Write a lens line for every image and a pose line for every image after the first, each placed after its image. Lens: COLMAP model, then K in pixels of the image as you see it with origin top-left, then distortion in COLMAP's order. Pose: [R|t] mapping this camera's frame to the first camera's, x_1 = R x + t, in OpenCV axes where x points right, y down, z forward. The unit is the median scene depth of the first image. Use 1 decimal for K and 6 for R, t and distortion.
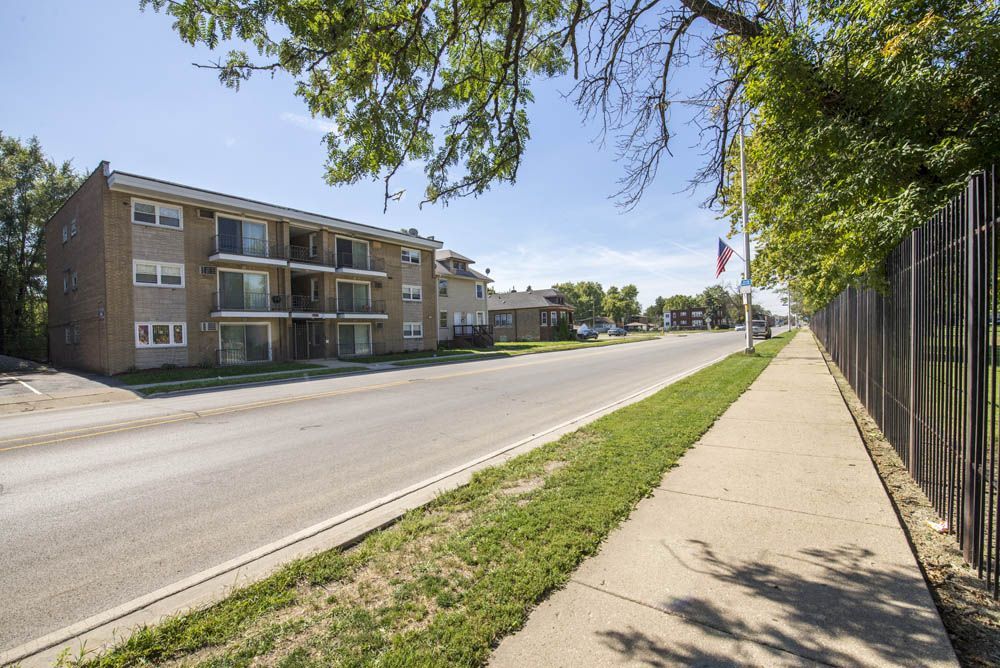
lens RADIAL K [[426.9, 0, 497.2], [0, 426.9, 335.0], [0, 0, 1]] dist [-0.015932, -0.000510]
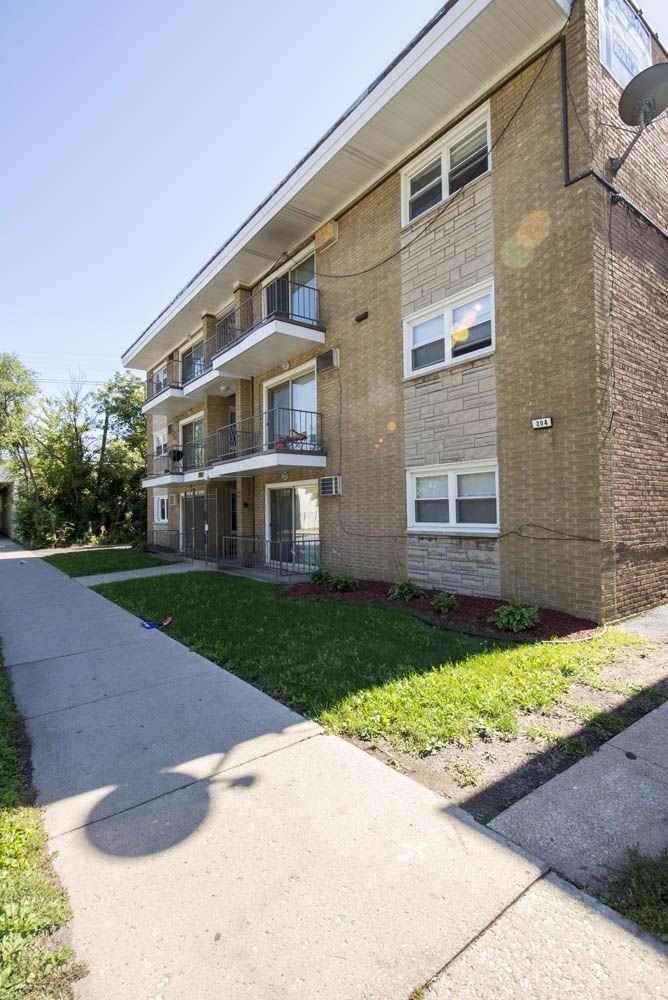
lens RADIAL K [[486.5, 0, 336.9], [0, 486.5, 501.2], [0, 0, 1]] dist [-0.001834, -0.004581]
pose [[-0.288814, 0.013962, -0.957283, 0.100449], [0.017411, 0.999805, 0.009329, -0.021114], [0.957227, -0.013973, -0.289001, 1.608944]]
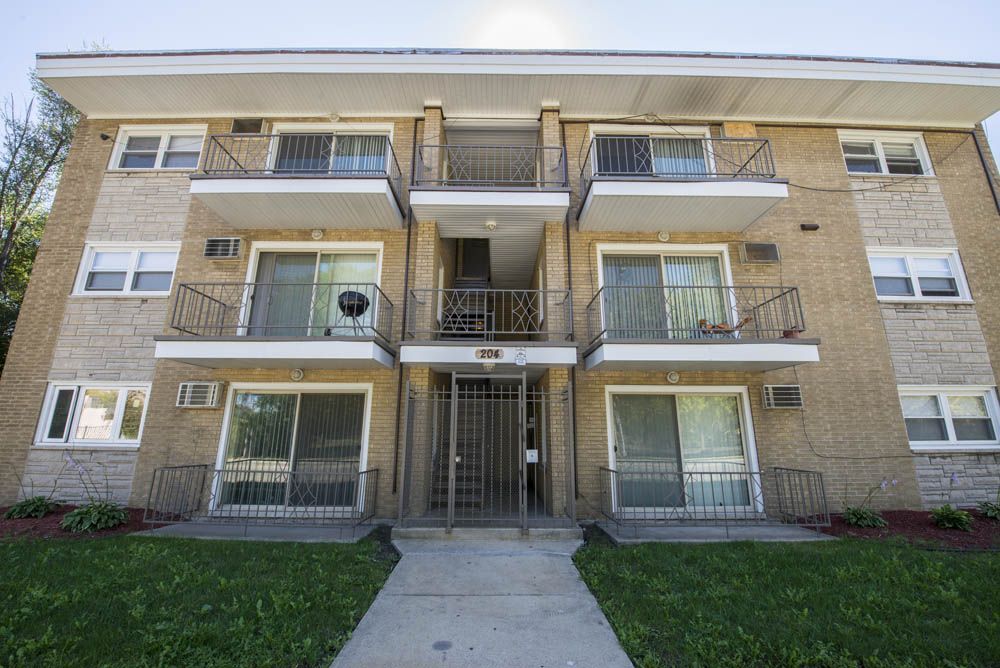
lens RADIAL K [[397.5, 0, 500.9], [0, 397.5, 339.0], [0, 0, 1]] dist [-0.020151, -0.000391]
pose [[0.599078, -0.159718, -0.784599, -0.271956], [-0.026122, 0.975483, -0.218521, -0.000283], [0.800264, 0.151406, 0.580218, 1.044129]]
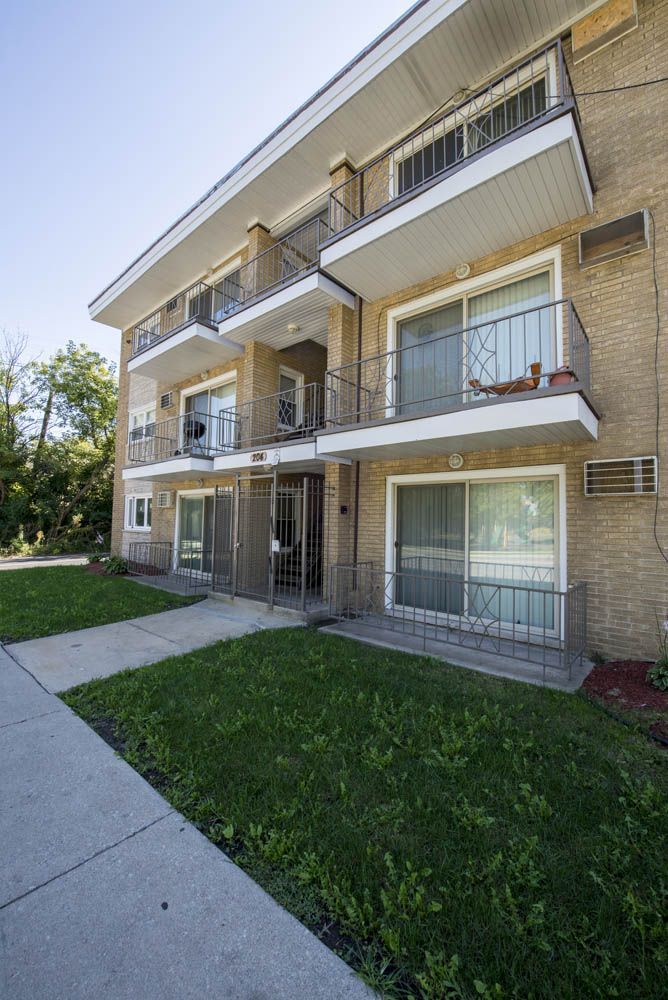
lens RADIAL K [[397.5, 0, 335.3], [0, 397.5, 505.1], [0, 0, 1]] dist [-0.020151, -0.000391]
pose [[-0.063514, -0.018954, -0.997801, -0.177235], [-0.025858, 0.999515, -0.017341, -0.009547], [0.997646, 0.024699, -0.063973, 1.307236]]
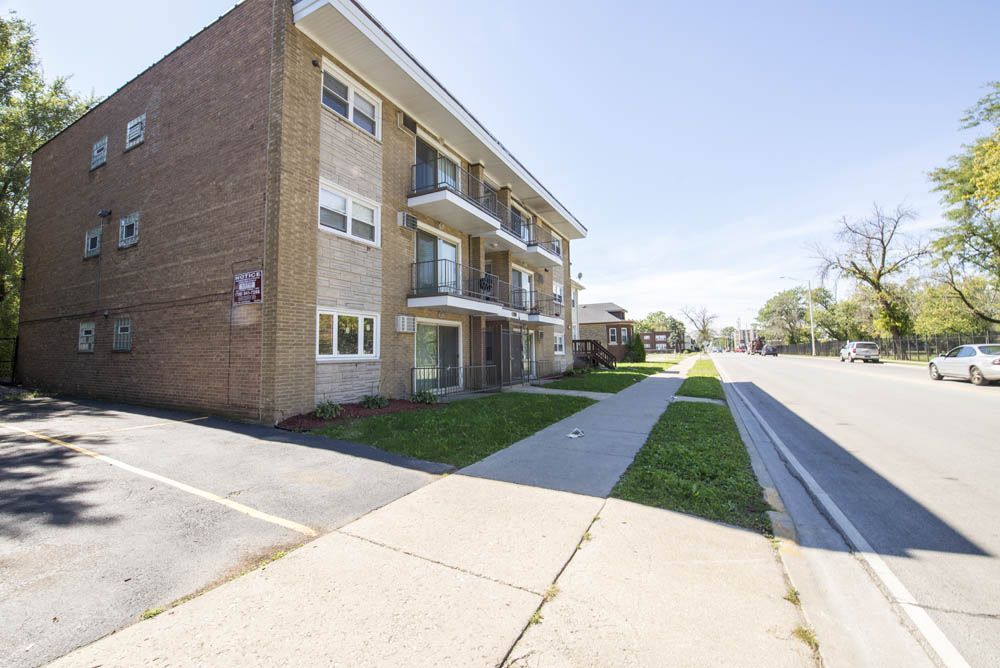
lens RADIAL K [[419.4, 0, 467.7], [0, 419.4, 318.5], [0, 0, 1]] dist [-0.019750, -0.001227]
pose [[0.992868, 0.029168, 0.115593, -0.690347], [-0.018811, 0.995792, -0.089695, 0.019897], [-0.117723, 0.086881, 0.989239, 0.483063]]
